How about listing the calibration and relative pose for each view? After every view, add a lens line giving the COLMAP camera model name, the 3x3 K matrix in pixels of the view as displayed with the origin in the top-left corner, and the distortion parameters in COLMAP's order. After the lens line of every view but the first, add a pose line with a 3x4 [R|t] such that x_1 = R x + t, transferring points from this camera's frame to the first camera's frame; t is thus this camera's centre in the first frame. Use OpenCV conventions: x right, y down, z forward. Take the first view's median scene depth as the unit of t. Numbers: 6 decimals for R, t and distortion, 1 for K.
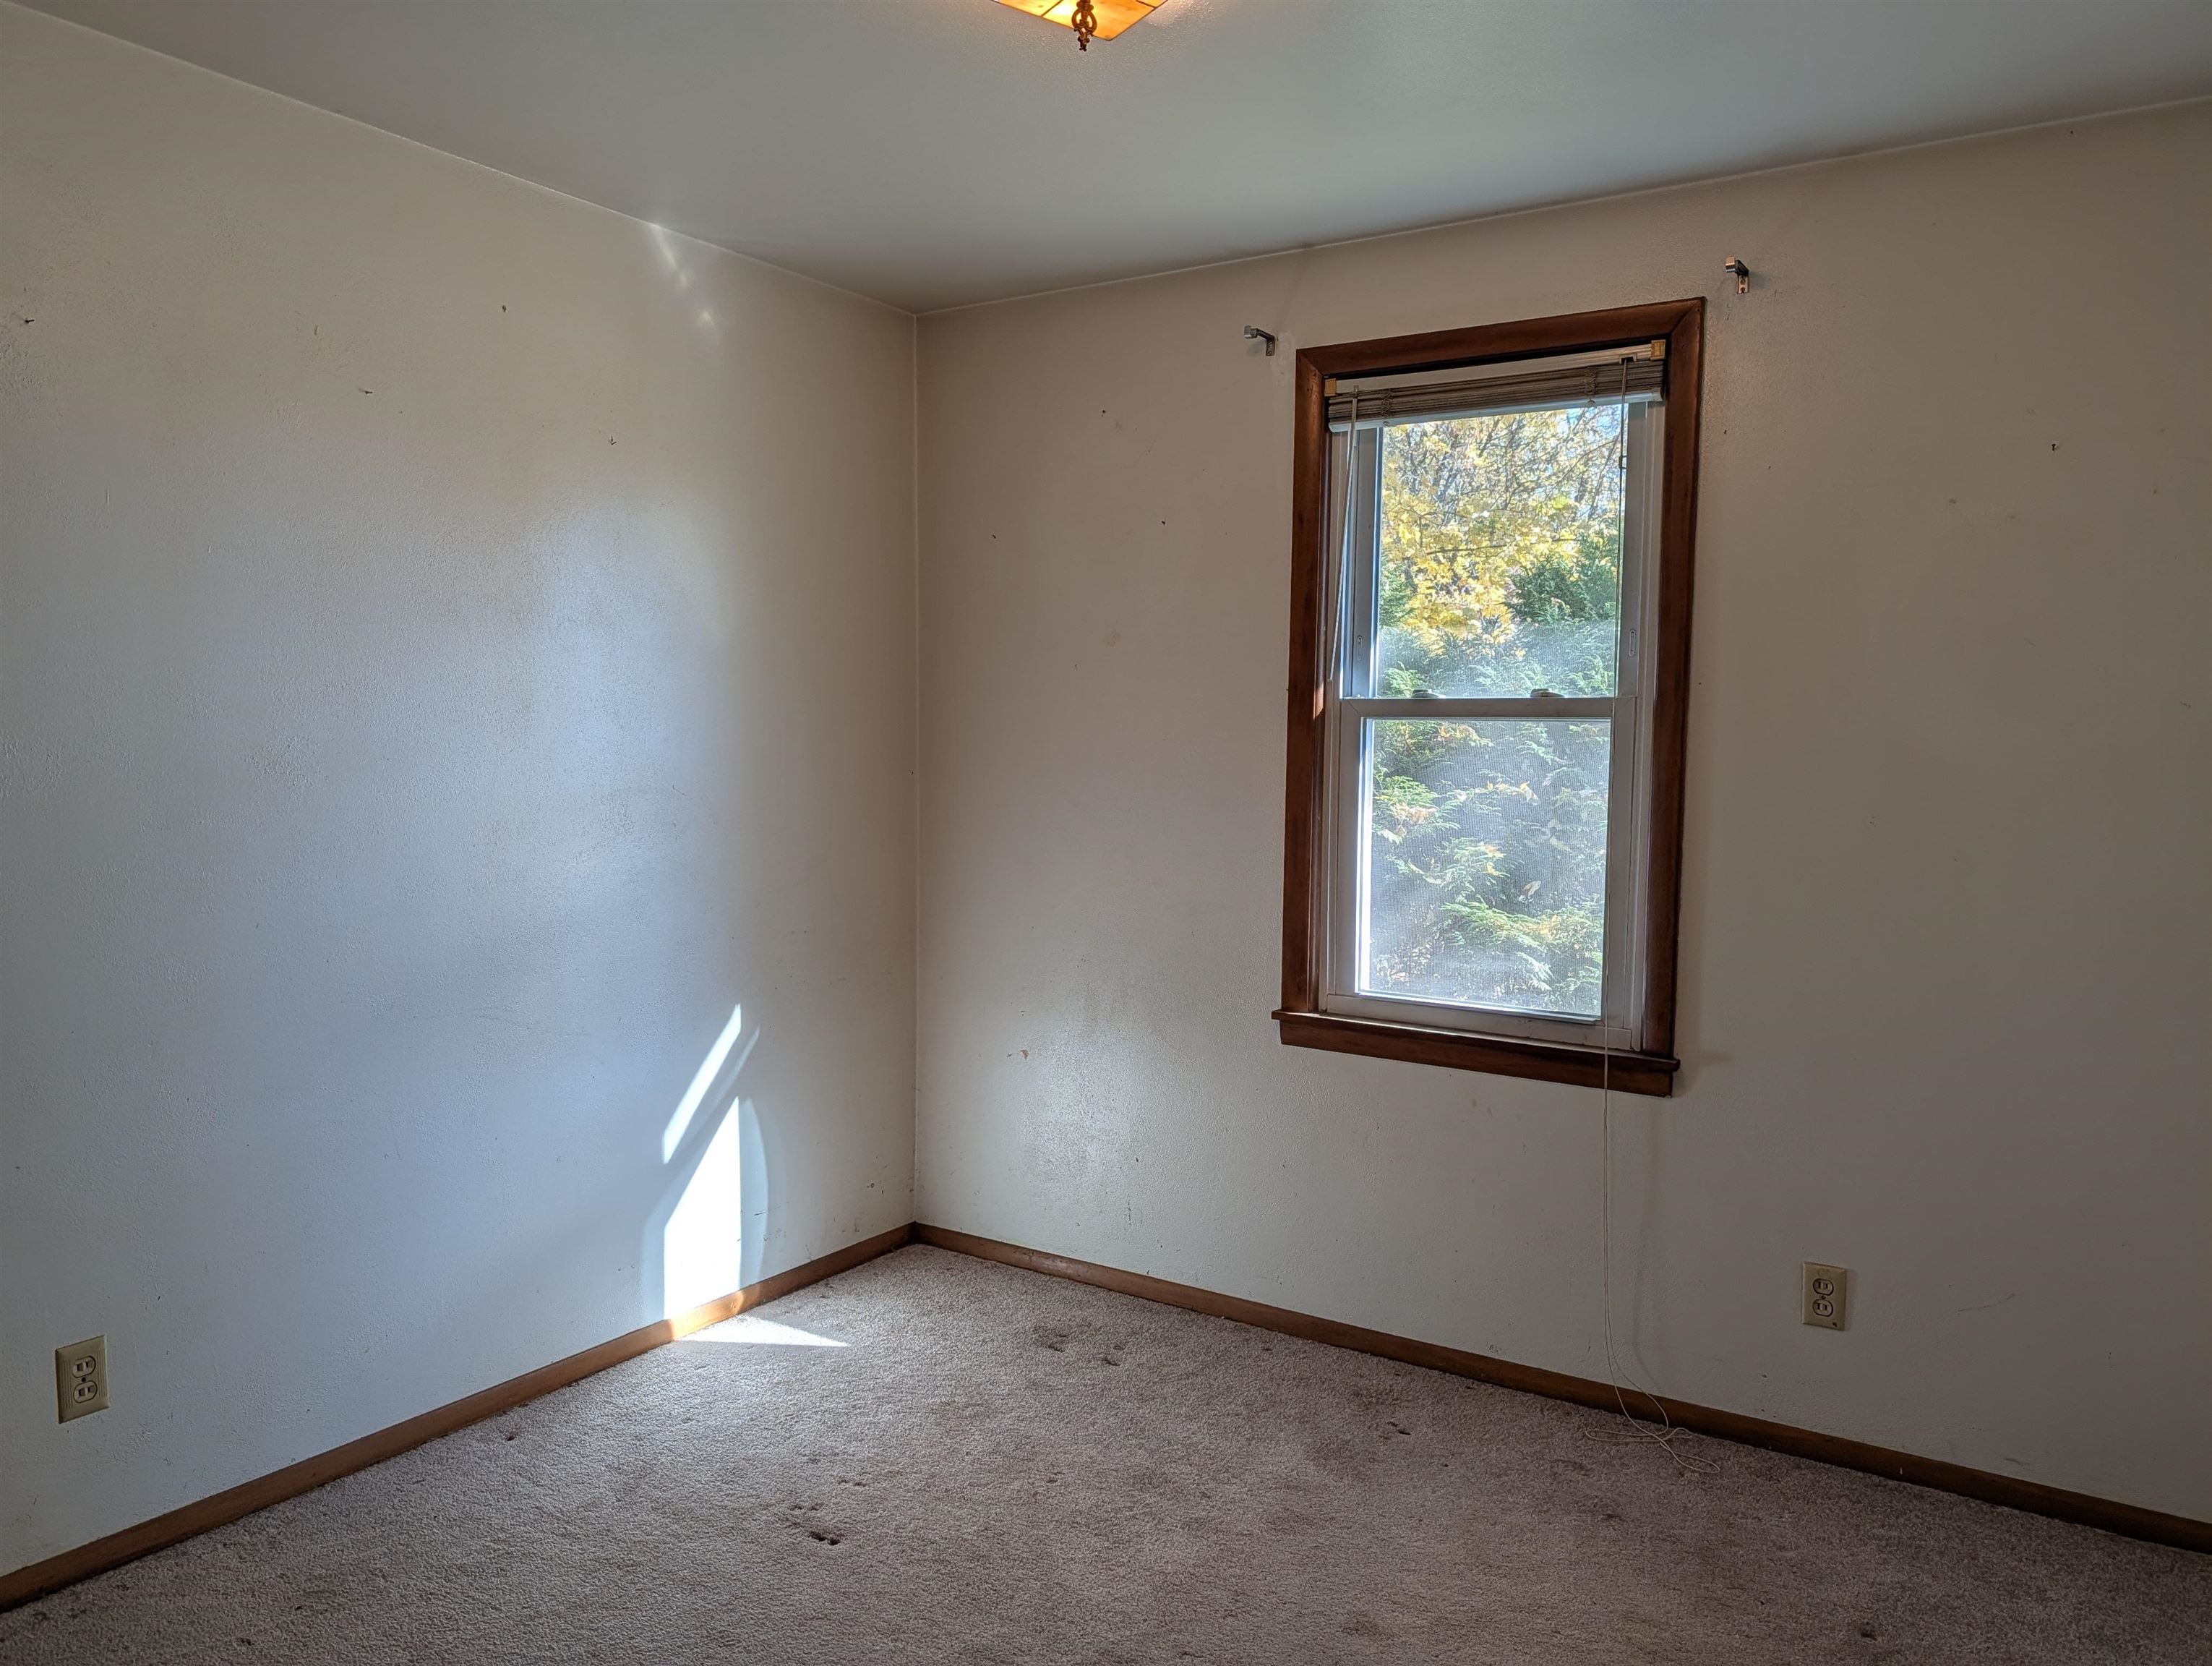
lens RADIAL K [[1574.8, 0, 1118.4], [0, 1574.8, 803.0], [0, 0, 1]] dist [0.016829, -0.012424]
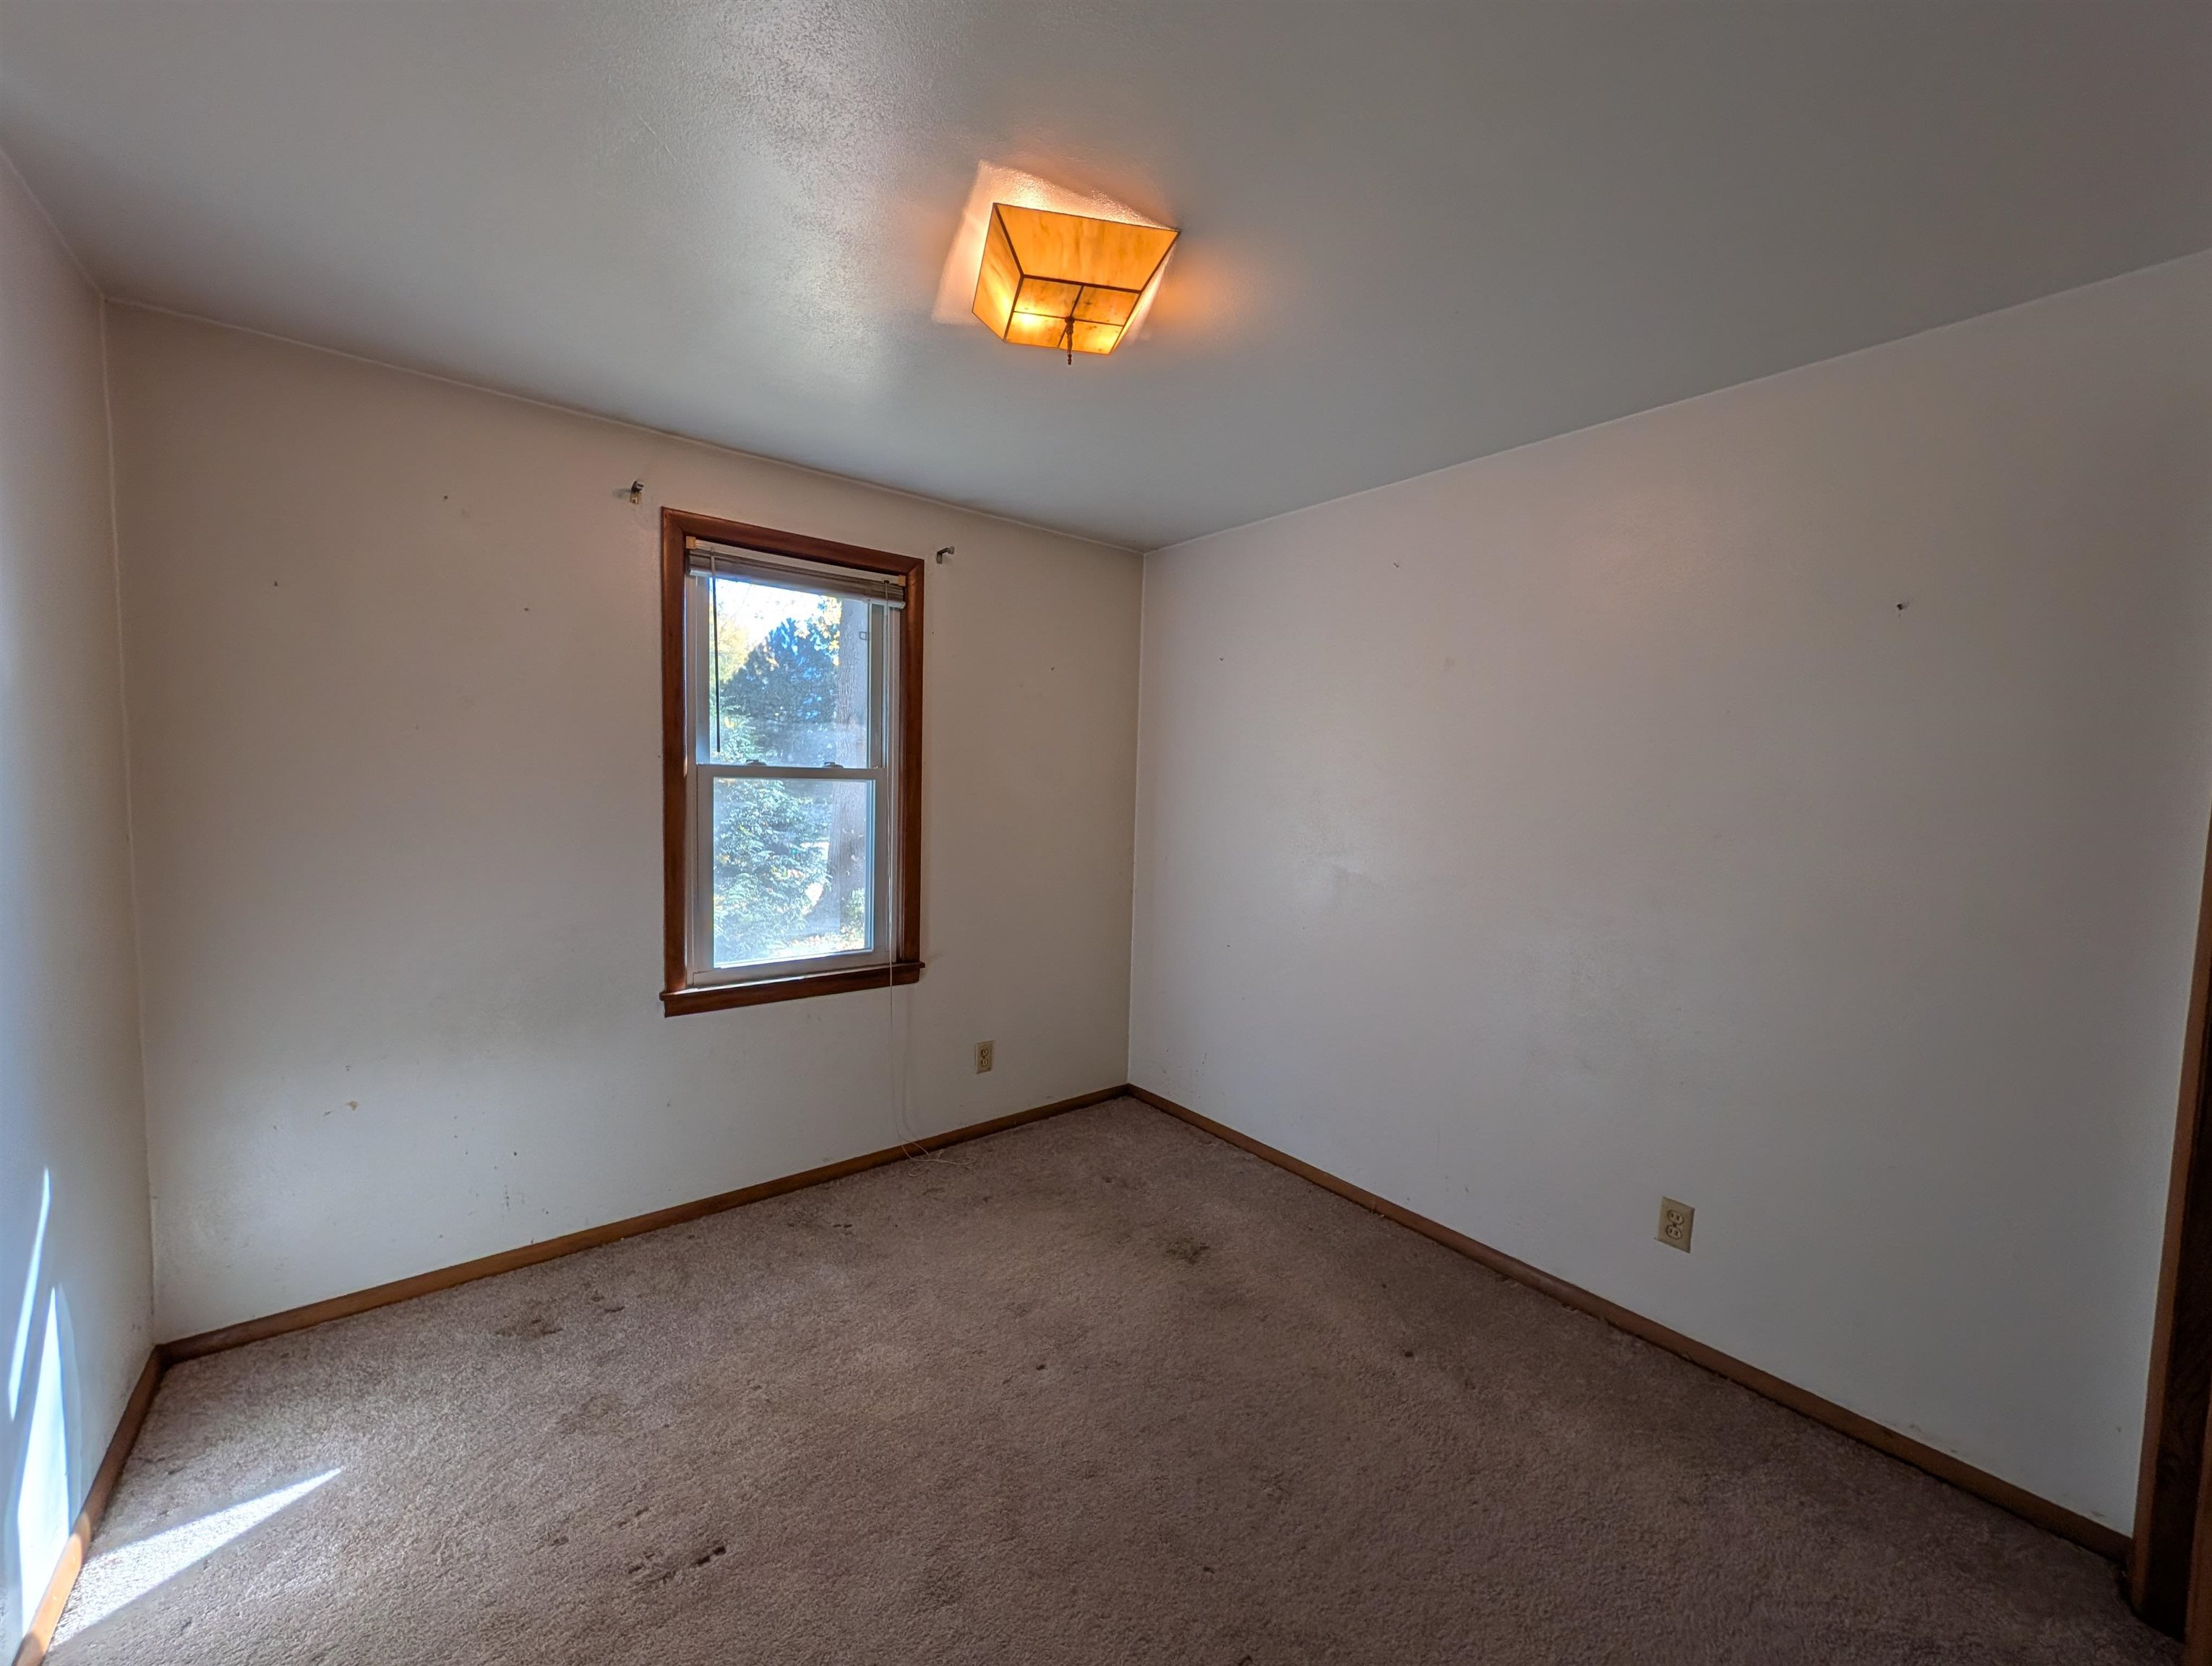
lens RADIAL K [[815.5, 0, 1103.3], [0, 815.5, 823.1], [0, 0, 1]] dist [-0.000999, -0.000027]
pose [[0.339278, -0.047630, 0.939480, -0.455676], [0.034035, 0.998685, 0.038341, -0.030921], [-0.940070, 0.018967, 0.340452, 0.433106]]
